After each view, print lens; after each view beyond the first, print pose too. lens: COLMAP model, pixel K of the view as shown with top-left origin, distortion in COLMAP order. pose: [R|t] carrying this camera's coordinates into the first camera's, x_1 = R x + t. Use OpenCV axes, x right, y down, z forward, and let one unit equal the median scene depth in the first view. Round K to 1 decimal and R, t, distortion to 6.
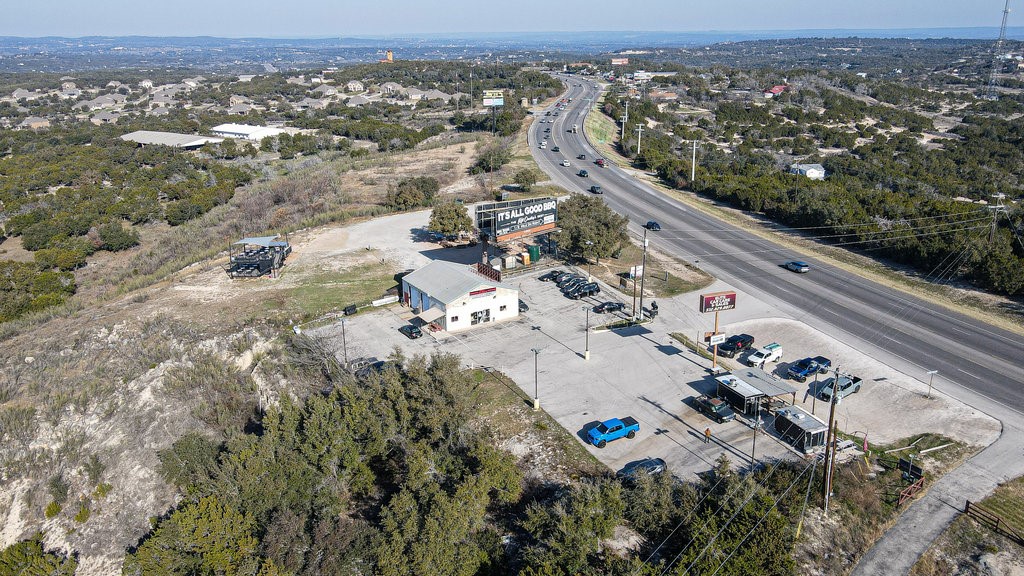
lens RADIAL K [[773.3, 0, 529.6], [0, 773.3, 285.8], [0, 0, 1]] dist [0.000661, 0.034274]
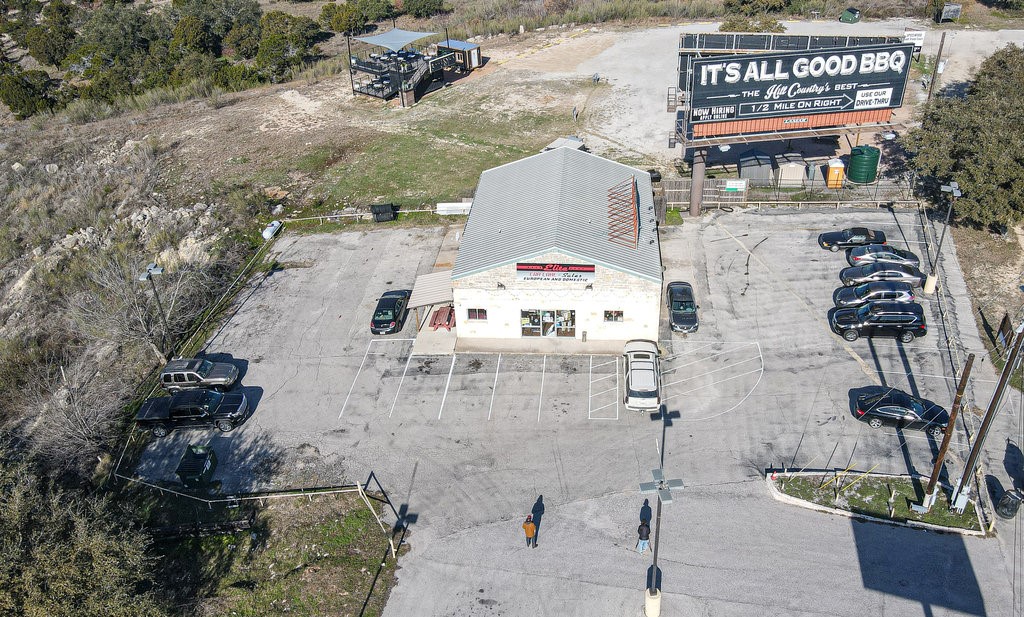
lens RADIAL K [[835.2, 0, 555.3], [0, 835.2, 292.1], [0, 0, 1]] dist [0.004431, 0.006162]
pose [[0.808601, 0.306141, -0.502436, 0.070361], [-0.172092, 0.939682, 0.295603, -0.047924], [0.562627, -0.152560, 0.812513, 0.297463]]
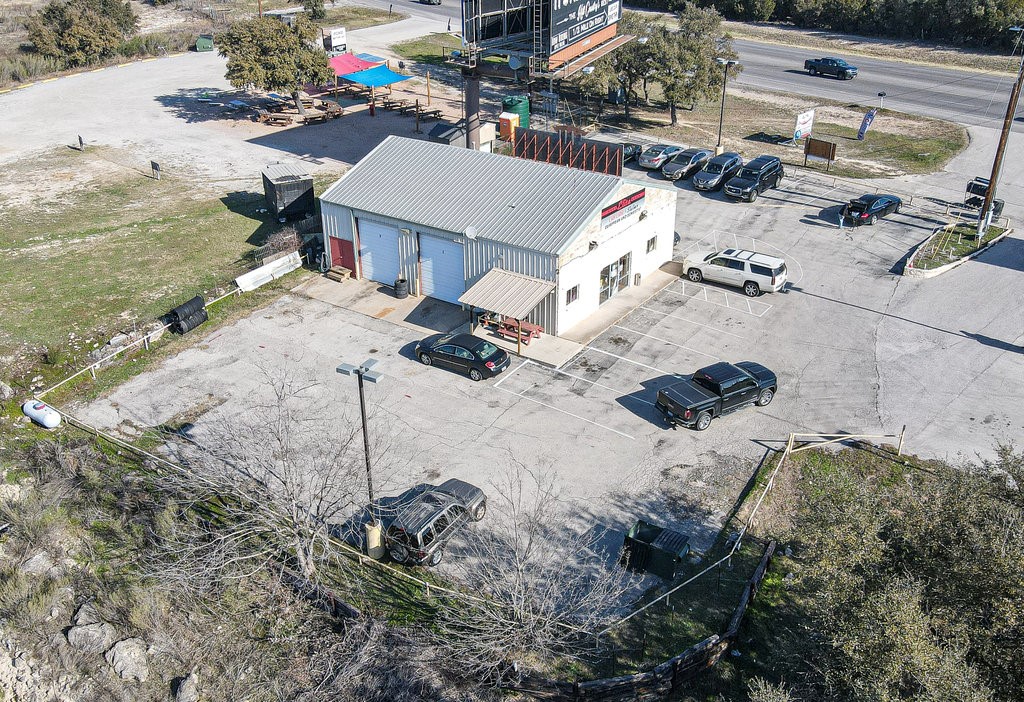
lens RADIAL K [[999.8, 0, 512.0], [0, 999.8, 351.0], [0, 0, 1]] dist [0.002291, 0.015680]
pose [[0.923517, -0.168712, 0.344459, -0.122147], [0.115960, 0.978851, 0.168534, -0.004002], [-0.365607, -0.115701, 0.923550, 0.273560]]
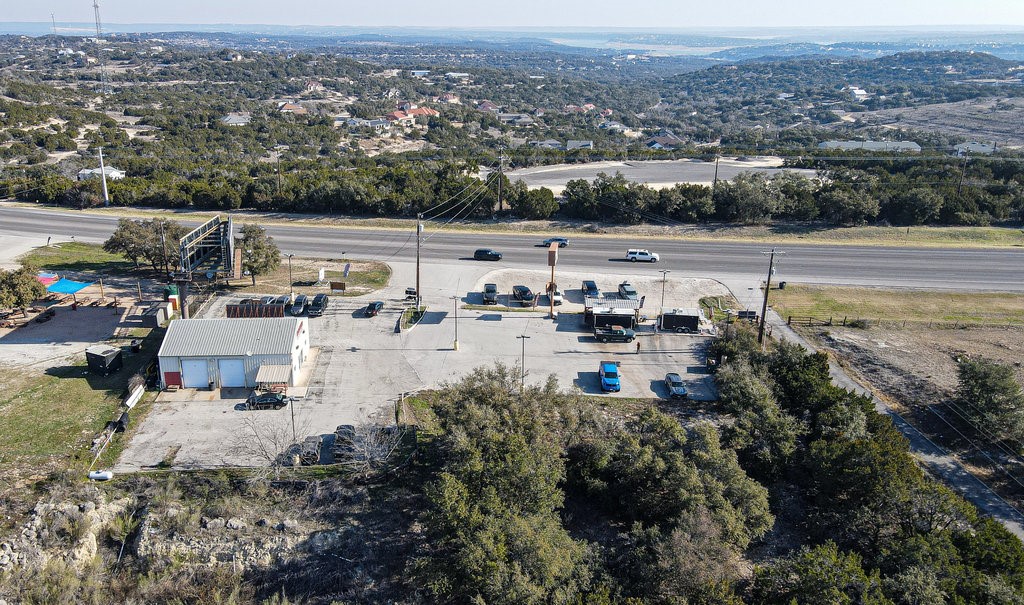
lens RADIAL K [[827.7, 0, 461.1], [0, 827.7, 303.9], [0, 0, 1]] dist [0.002766, 0.003916]
pose [[0.518547, -0.270655, 0.811082, -0.307028], [0.265795, 0.952609, 0.147952, -0.045914], [-0.812688, 0.138862, 0.565911, 0.163539]]
